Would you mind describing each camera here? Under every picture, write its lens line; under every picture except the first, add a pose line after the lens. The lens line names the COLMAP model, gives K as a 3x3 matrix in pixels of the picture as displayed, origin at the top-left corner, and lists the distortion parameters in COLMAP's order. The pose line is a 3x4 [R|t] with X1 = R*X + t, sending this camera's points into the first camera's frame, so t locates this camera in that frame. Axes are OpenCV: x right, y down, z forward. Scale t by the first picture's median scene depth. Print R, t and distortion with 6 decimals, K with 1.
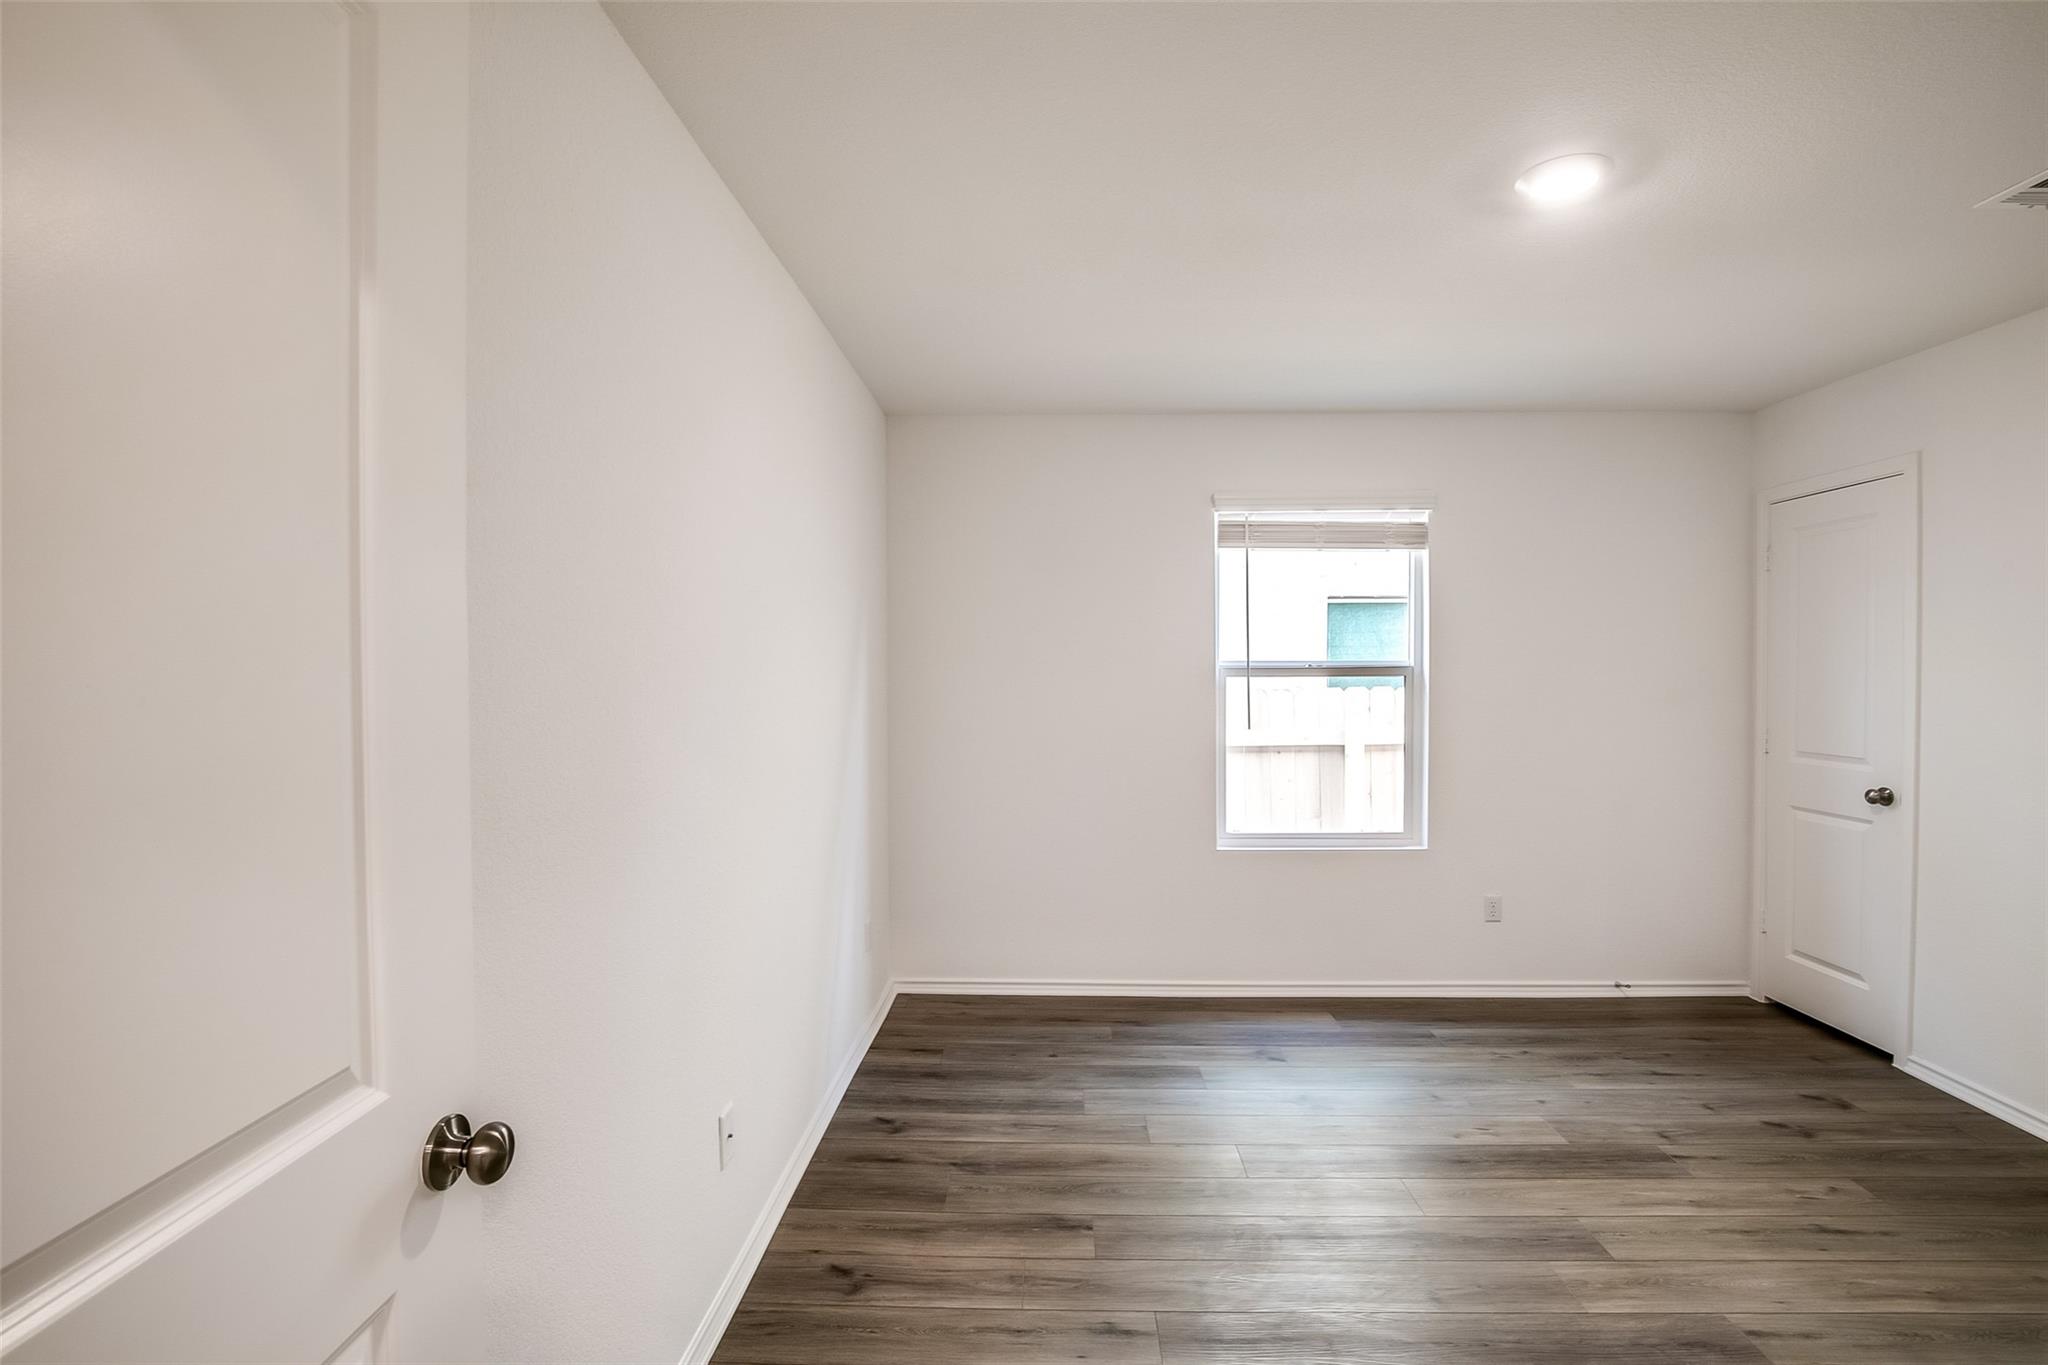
lens RADIAL K [[1387.6, 0, 1014.5], [0, 1387.6, 688.1], [0, 0, 1]] dist [0.030986, 0.008890]
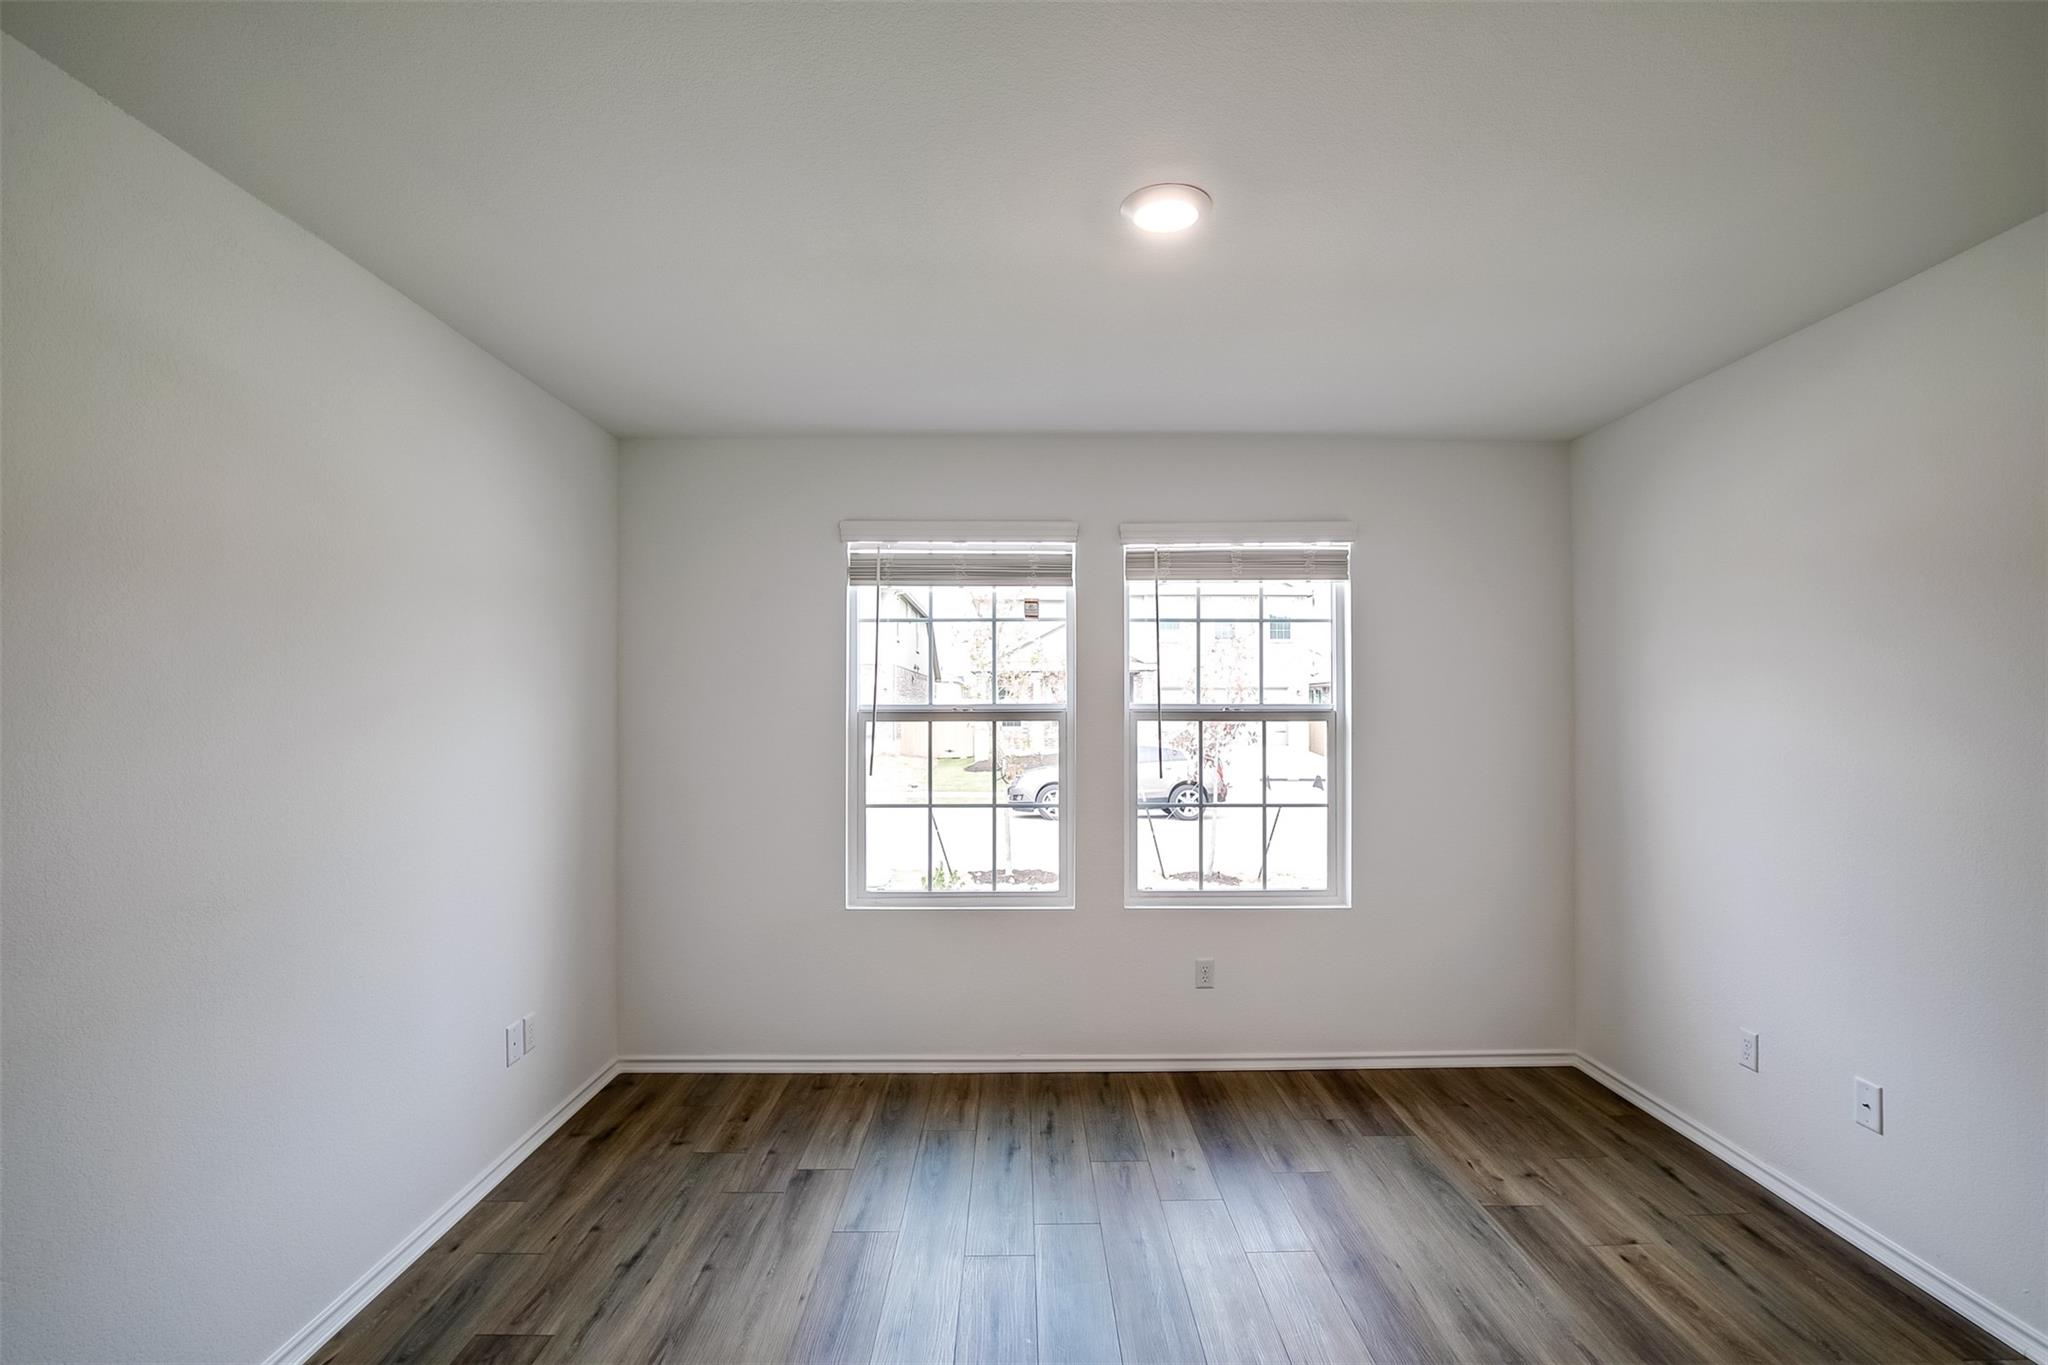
lens RADIAL K [[1524.8, 0, 1016.3], [0, 1524.8, 696.6], [0, 0, 1]] dist [0.005820, -0.007330]
pose [[0.999967, -0.007494, 0.003077, 0.163499], [0.007566, 0.999674, -0.024367, -0.000232], [-0.002893, 0.024390, 0.999698, -0.003761]]
